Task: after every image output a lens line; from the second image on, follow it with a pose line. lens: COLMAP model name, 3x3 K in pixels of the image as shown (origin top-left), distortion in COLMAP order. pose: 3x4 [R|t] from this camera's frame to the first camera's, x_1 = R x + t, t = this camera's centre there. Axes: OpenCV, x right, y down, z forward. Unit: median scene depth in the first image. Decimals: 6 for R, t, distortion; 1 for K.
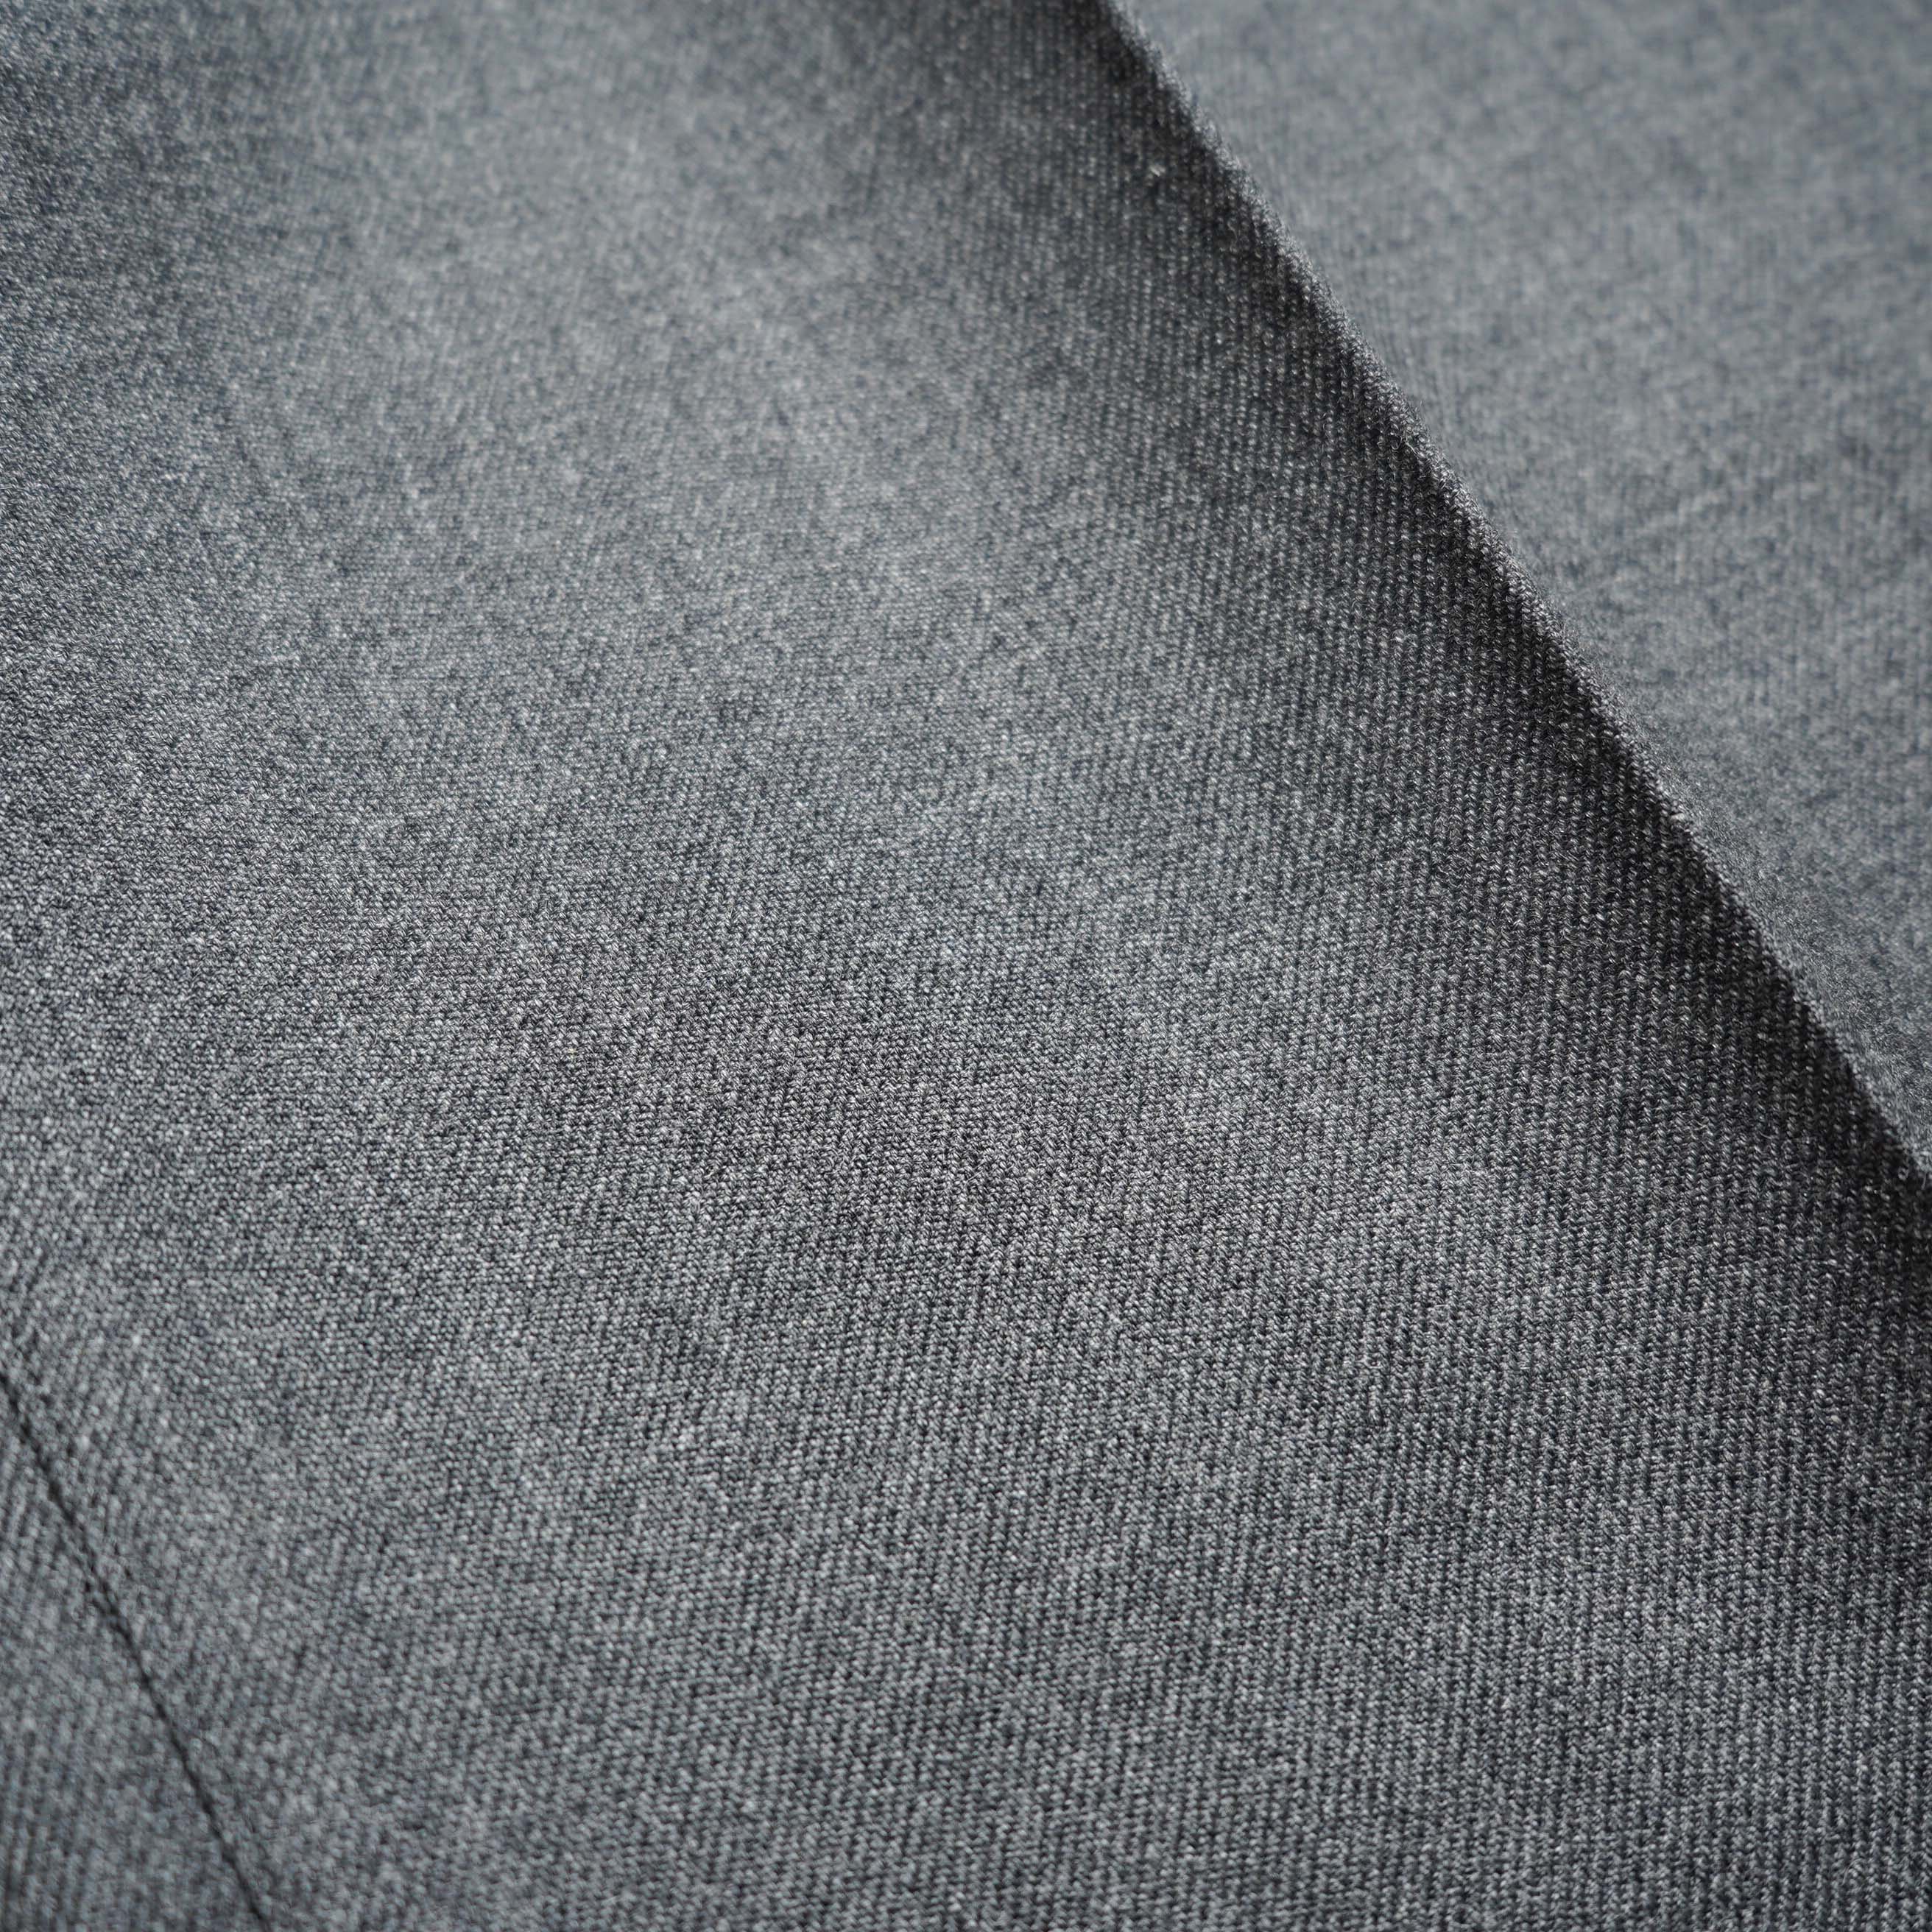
lens RADIAL K [[2353.2, 0, 1002.3], [0, 2353.2, 964.9], [0, 0, 1]] dist [-0.023000, 0.019376]
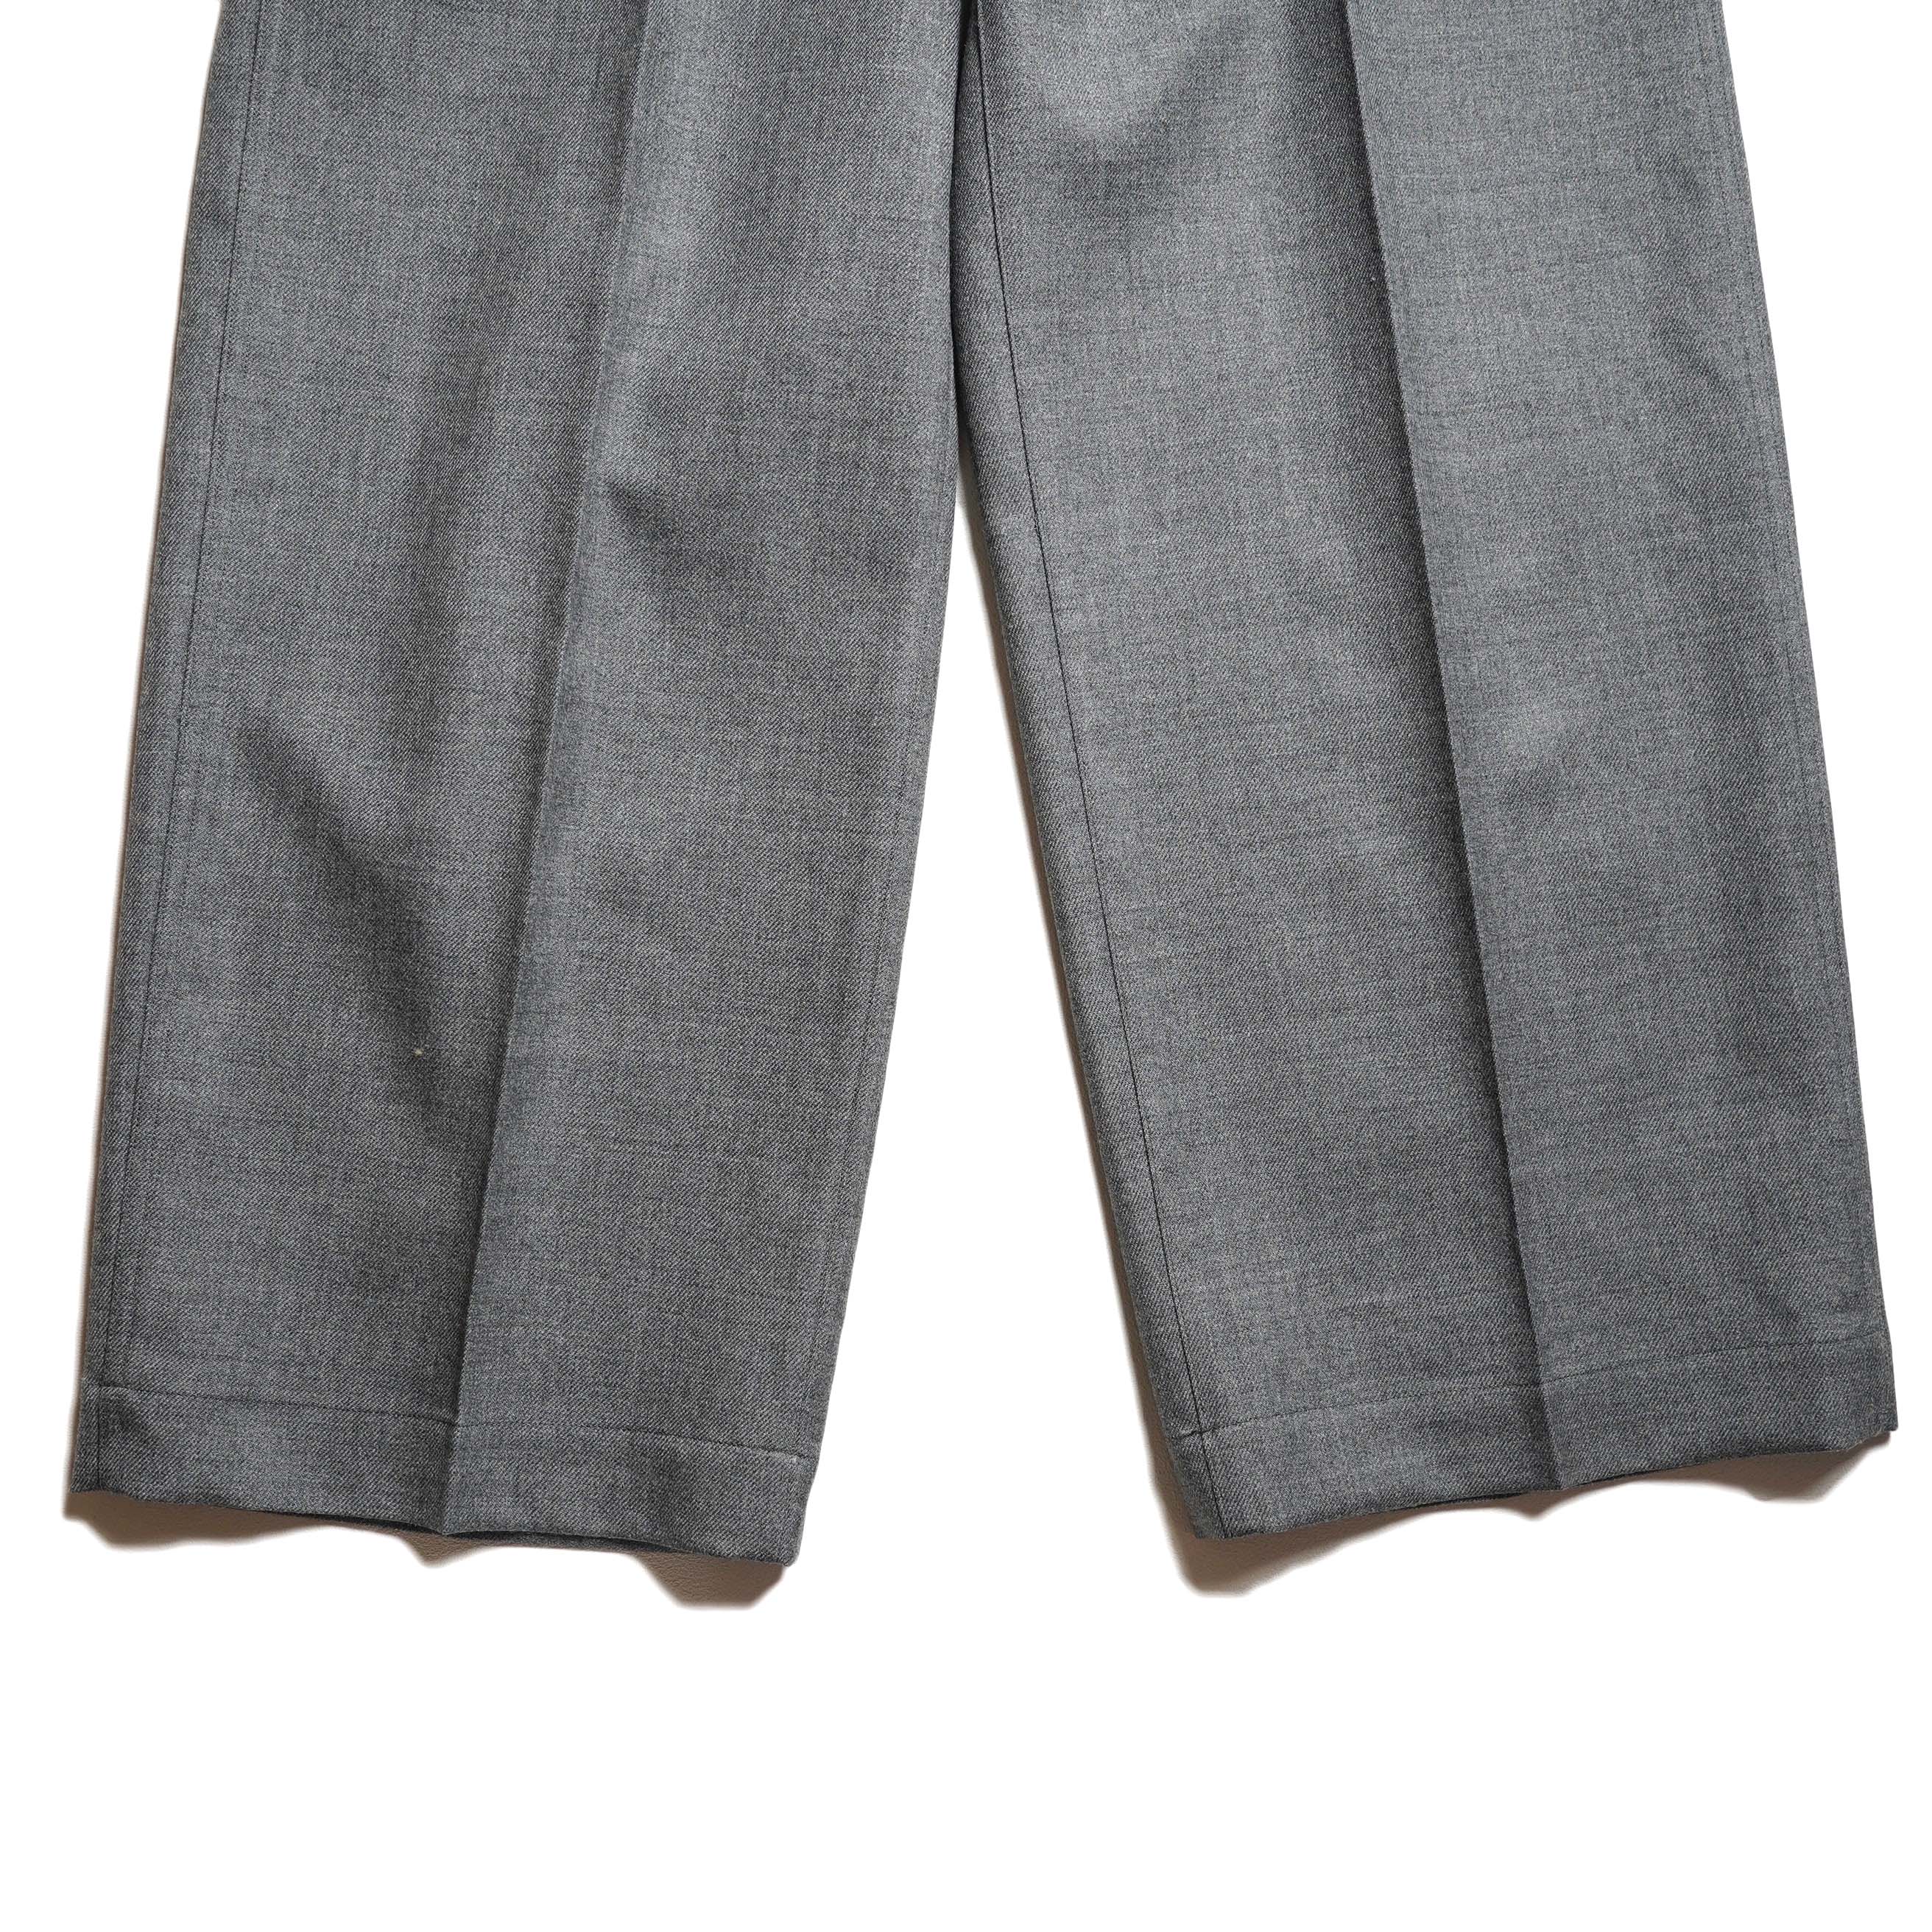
lens RADIAL K [[2353.2, 0, 1002.3], [0, 2353.2, 964.9], [0, 0, 1]] dist [-0.023000, 0.019376]
pose [[0.930747, 0.361849, -0.052677, 0.115275], [-0.325106, 0.884825, 0.333751, -0.448616], [0.167377, -0.293513, 0.941188, -3.229850]]
